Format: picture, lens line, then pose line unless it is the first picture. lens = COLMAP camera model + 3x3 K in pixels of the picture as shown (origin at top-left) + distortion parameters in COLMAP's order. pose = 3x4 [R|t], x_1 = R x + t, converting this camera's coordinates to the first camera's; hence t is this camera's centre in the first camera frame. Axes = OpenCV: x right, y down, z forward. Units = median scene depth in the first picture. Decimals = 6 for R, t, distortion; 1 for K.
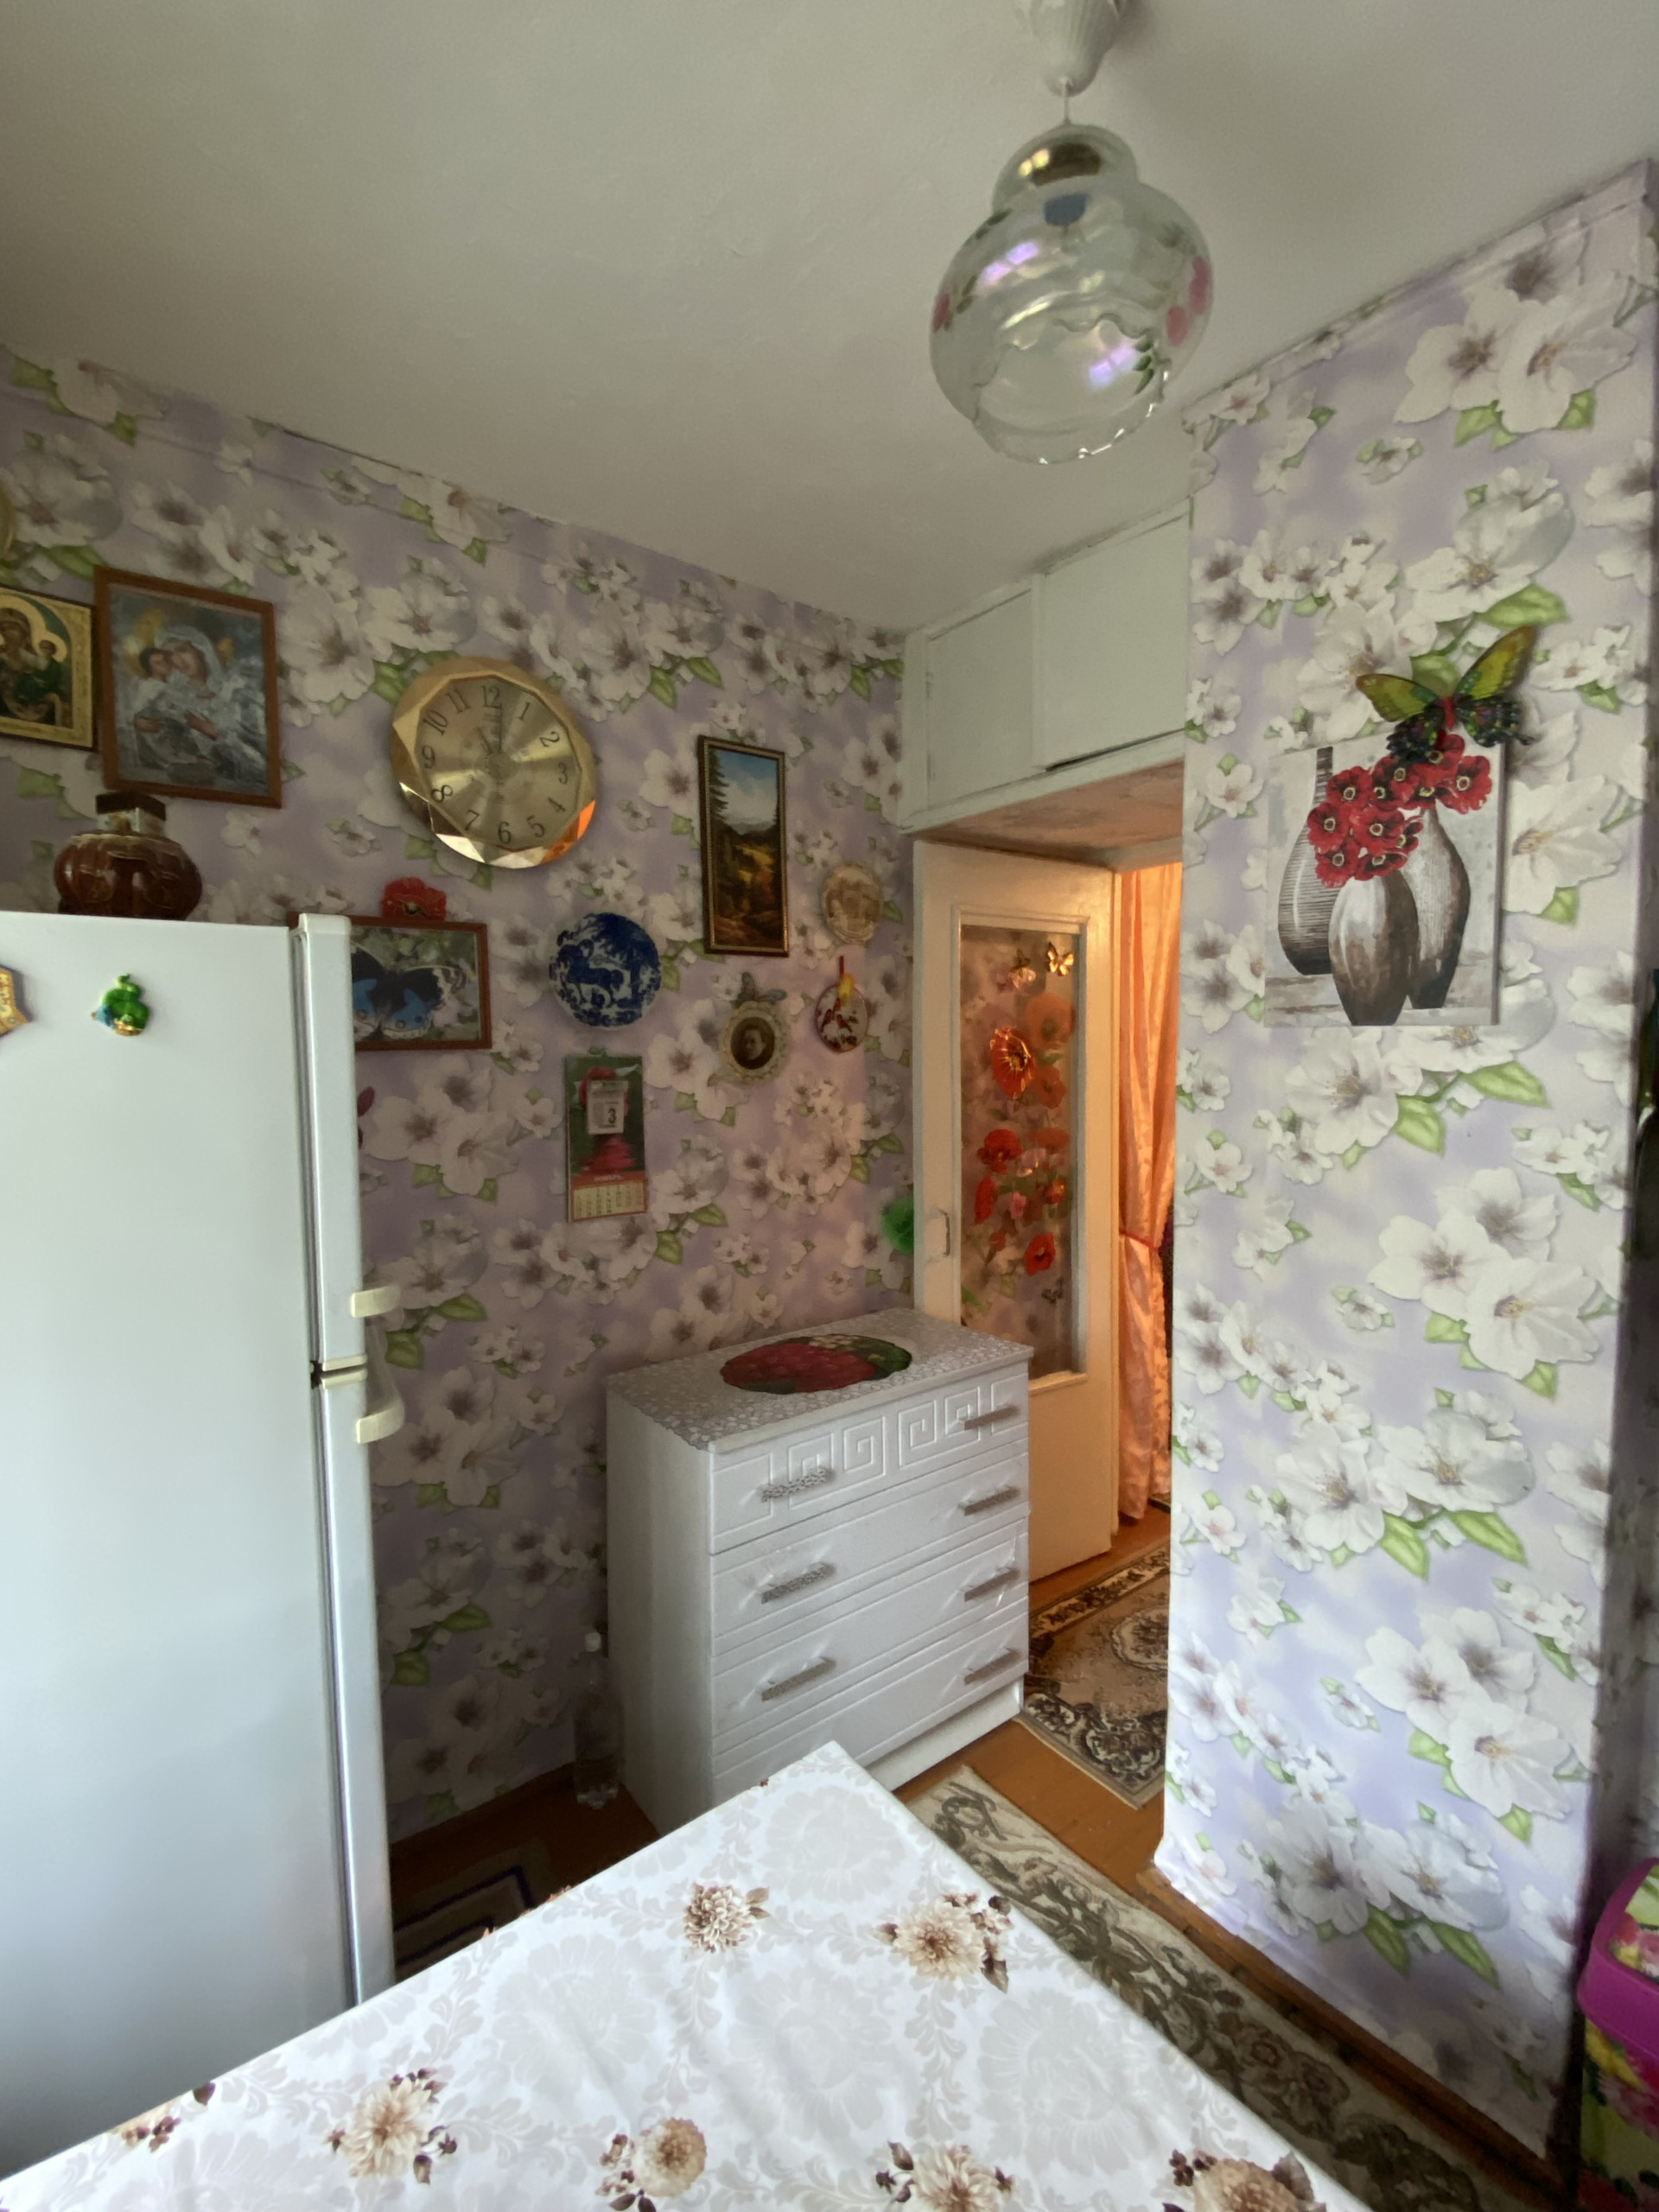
lens RADIAL K [[959.8, 0, 808.2], [0, 959.8, 1104.0], [0, 0, 1]] dist [0.020950, -0.020022]
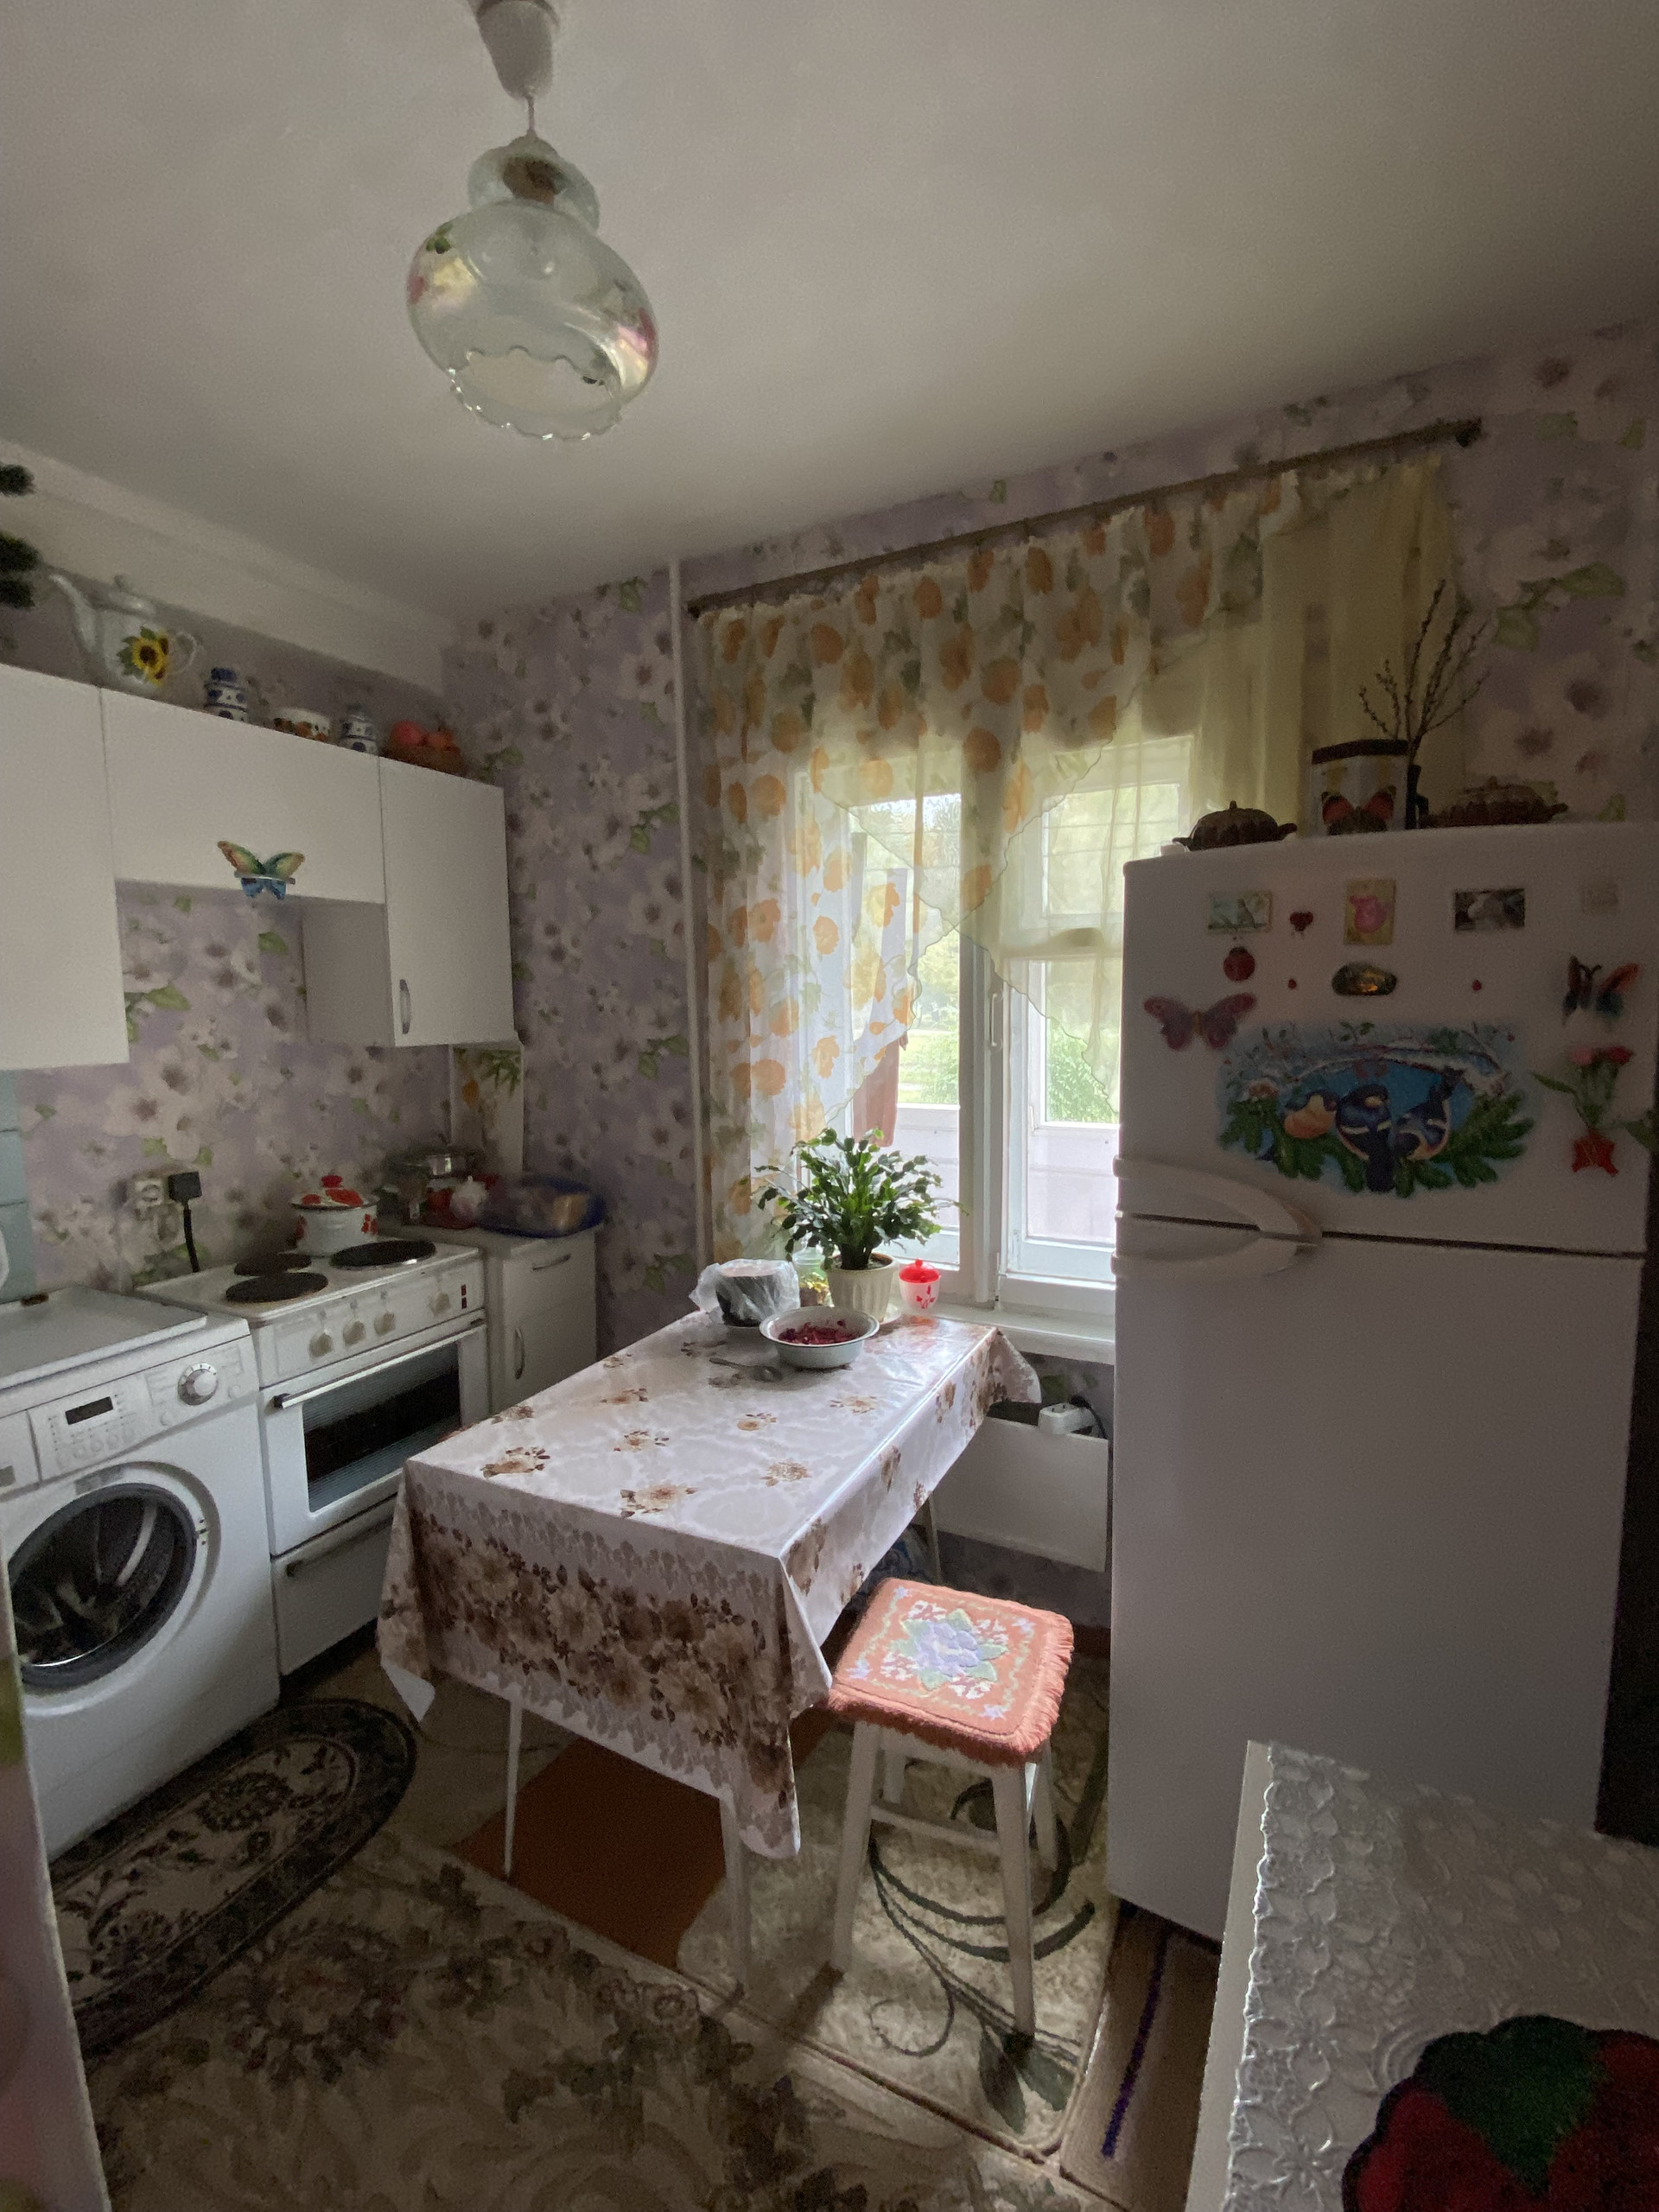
lens RADIAL K [[959.8, 0, 829.3], [0, 959.8, 1098.8], [0, 0, 1]] dist [0.020950, -0.020022]
pose [[-0.893151, 0.066326, -0.444840, 0.276123], [-0.002777, 0.988234, 0.152923, -0.046369], [0.449749, 0.137818, -0.882458, 1.204536]]
